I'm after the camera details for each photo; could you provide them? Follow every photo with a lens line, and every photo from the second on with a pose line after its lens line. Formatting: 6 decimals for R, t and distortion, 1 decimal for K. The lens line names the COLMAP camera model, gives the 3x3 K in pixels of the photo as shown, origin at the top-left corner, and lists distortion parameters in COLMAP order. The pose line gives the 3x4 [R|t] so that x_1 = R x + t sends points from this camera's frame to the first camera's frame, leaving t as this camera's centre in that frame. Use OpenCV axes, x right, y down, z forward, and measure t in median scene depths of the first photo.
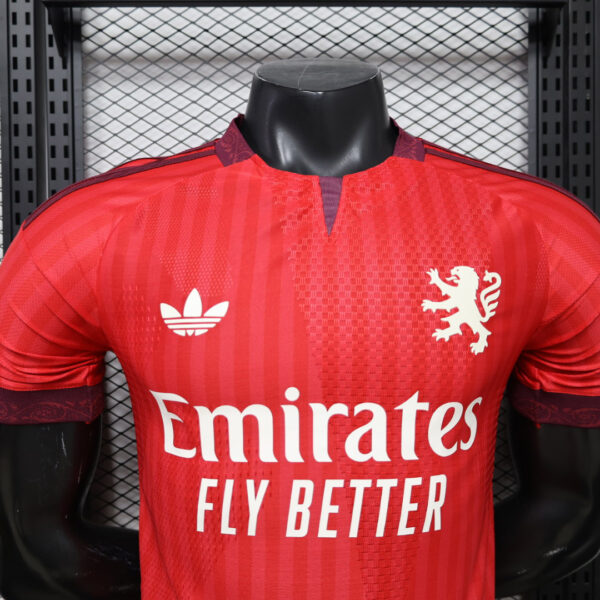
lens RADIAL K [[594.6, 0, 300.0], [0, 594.6, 300.0], [0, 0, 1]] dist [-0.006048, 0.011633]
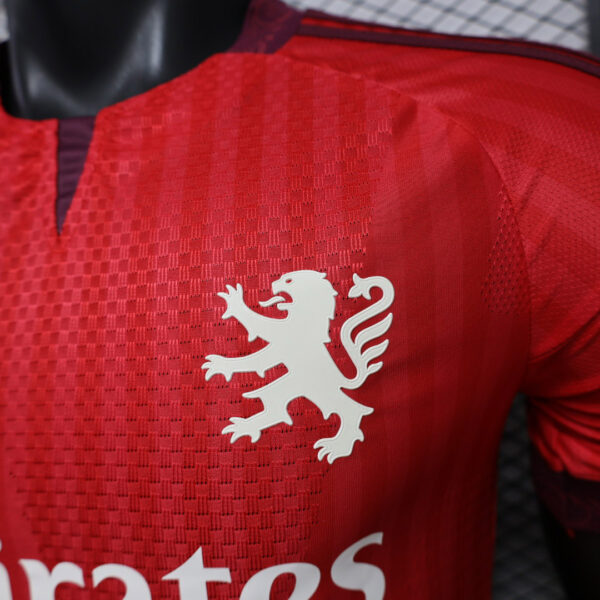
lens RADIAL K [[594.6, 0, 300.0], [0, 594.6, 300.0], [0, 0, 1]] dist [-0.006048, 0.011633]
pose [[0.955525, -0.072963, -0.285740, 0.404426], [0.105723, 0.989260, 0.100934, -0.081106], [0.275307, -0.126655, 0.952977, 0.553483]]
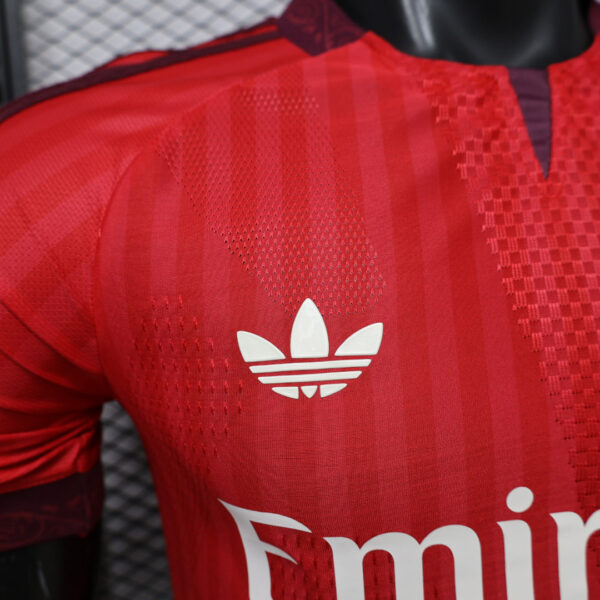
lens RADIAL K [[607.4, 0, 301.3], [0, 607.4, 290.3], [0, 0, 1]] dist [-0.008445, -0.012134]
pose [[0.993903, -0.051635, 0.097422, -0.224179], [0.044405, 0.996196, 0.074975, -0.061420], [-0.100923, -0.070191, 0.992415, 0.491241]]
